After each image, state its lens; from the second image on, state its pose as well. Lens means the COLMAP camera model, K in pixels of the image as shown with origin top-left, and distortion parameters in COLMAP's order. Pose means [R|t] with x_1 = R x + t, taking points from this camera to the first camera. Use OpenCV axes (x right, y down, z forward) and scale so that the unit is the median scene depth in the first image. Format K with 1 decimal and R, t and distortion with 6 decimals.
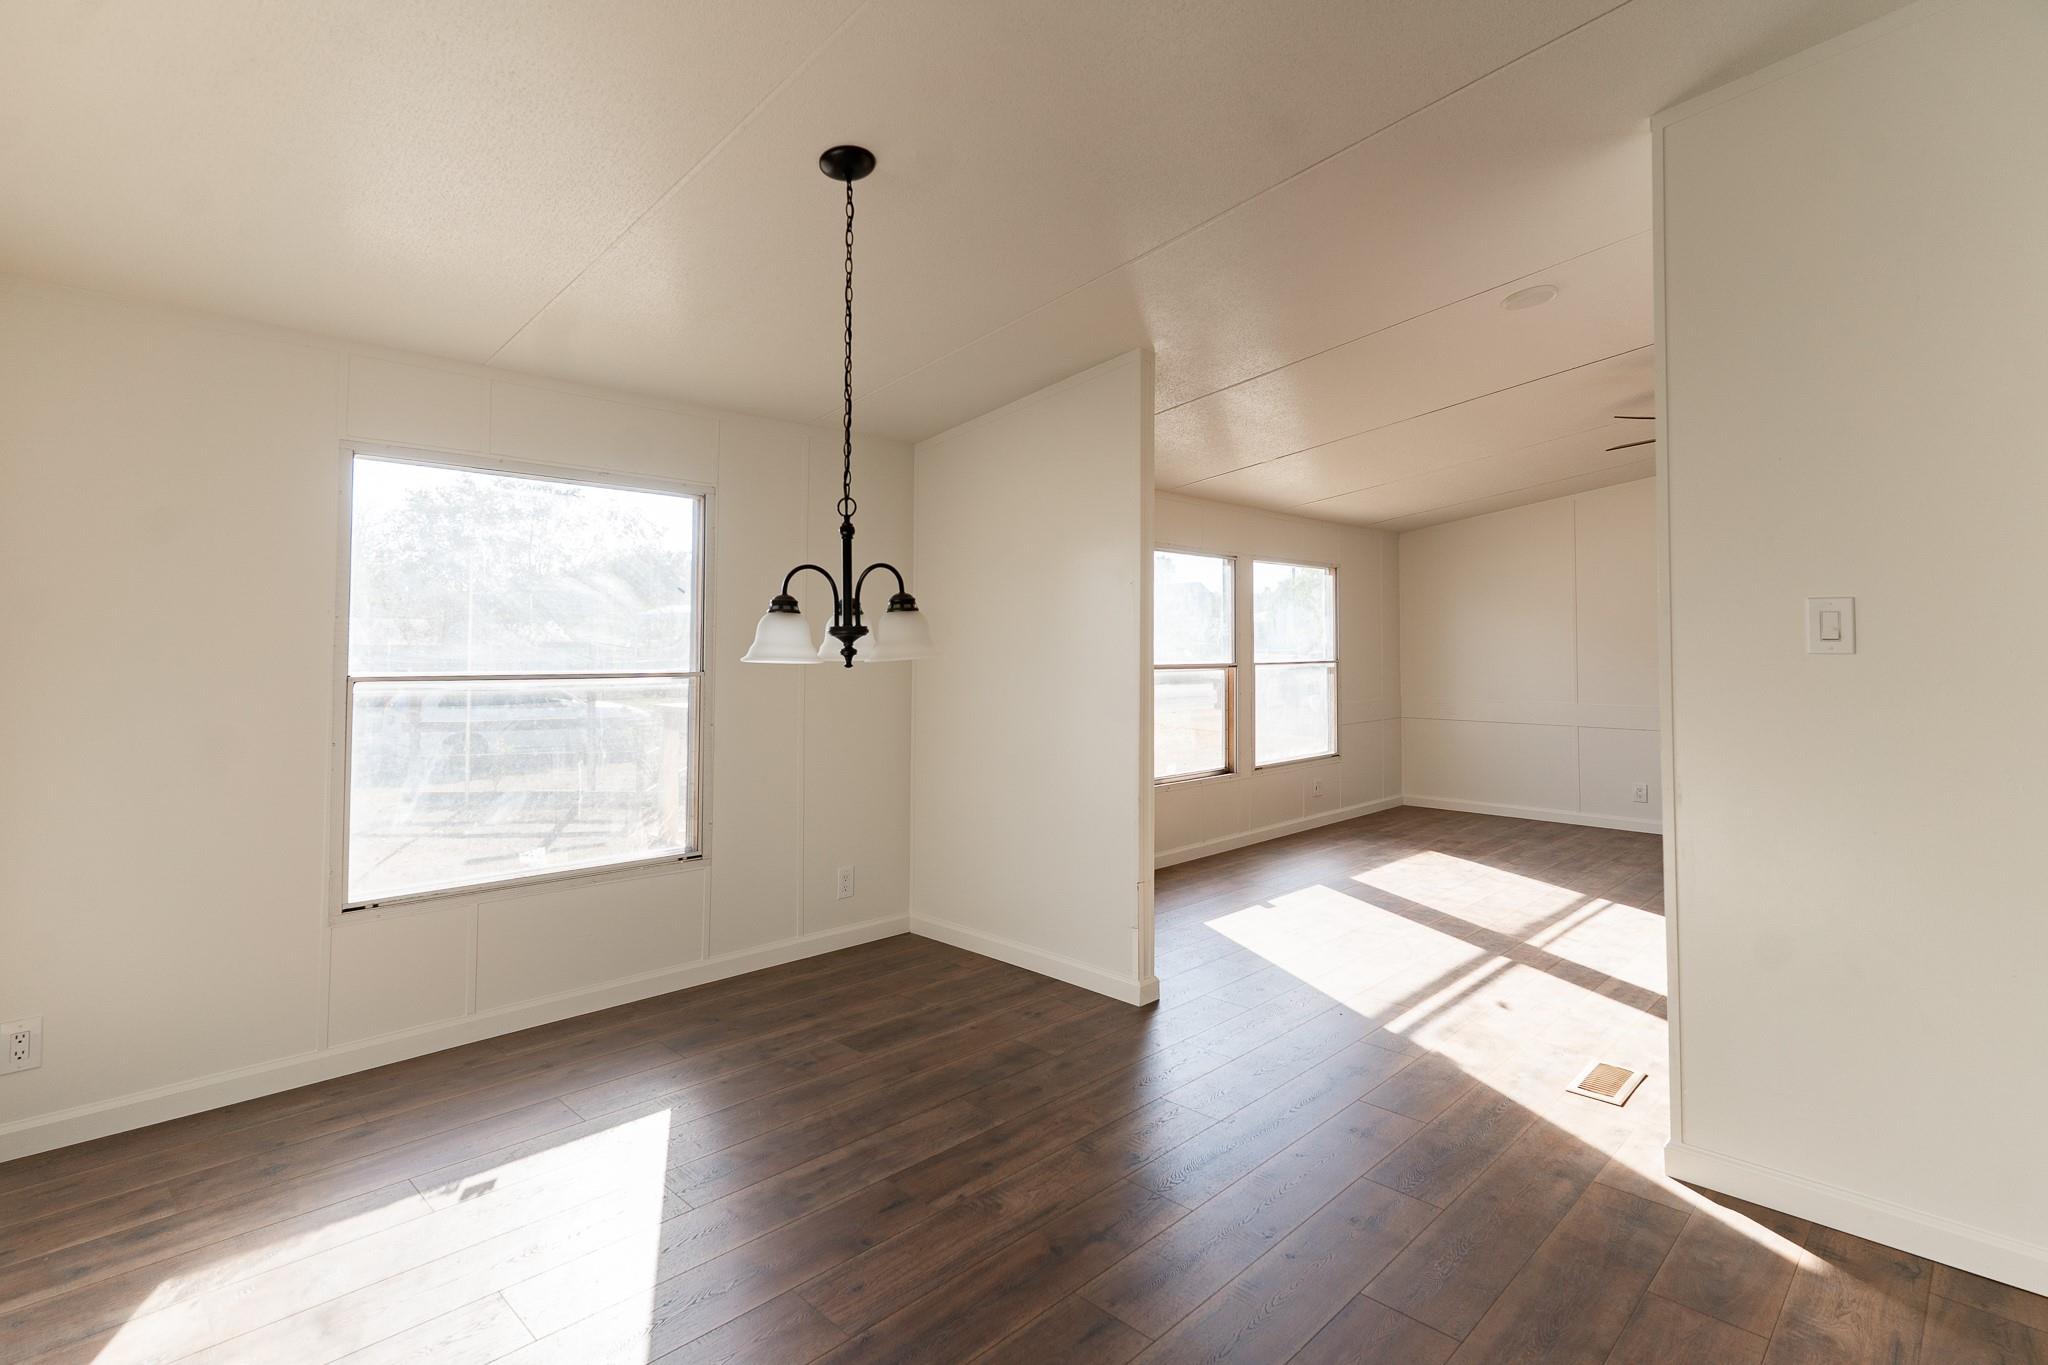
lens RADIAL K [[1041.4, 0, 987.4], [0, 1041.4, 601.6], [0, 0, 1]] dist [0.002403, 0.000953]
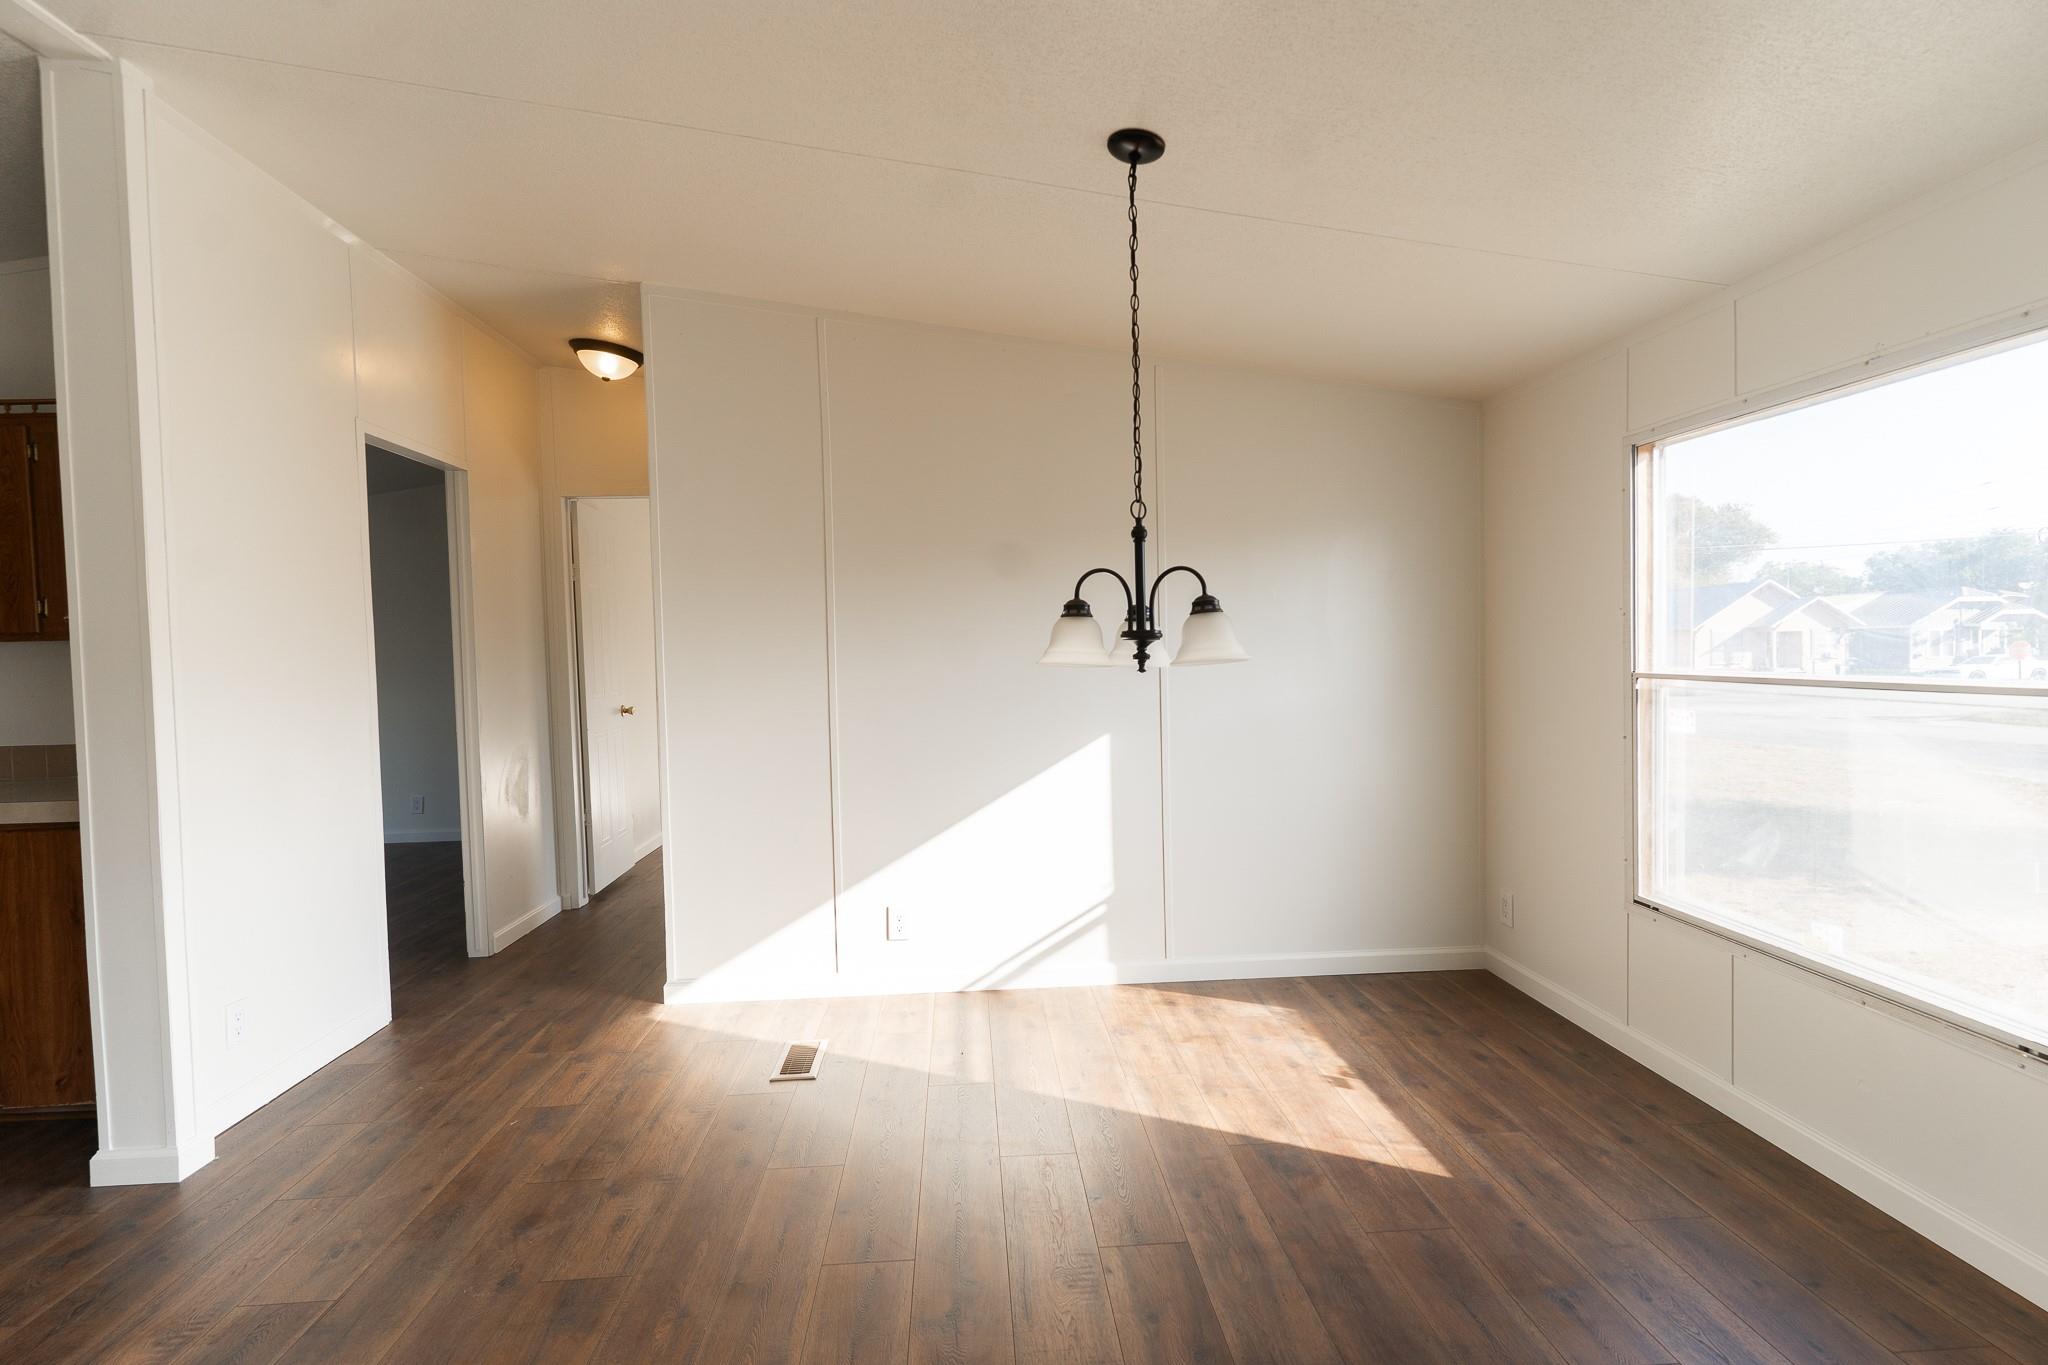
lens RADIAL K [[1036.1, 0, 1024.0], [0, 1036.1, 682.5], [0, 0, 1]] dist [0.000907, -0.000218]
pose [[-0.671724, 0.036052, -0.739924, 0.646179], [0.045373, 0.998942, 0.007482, 0.057999], [0.739411, -0.028546, -0.672649, 1.523842]]
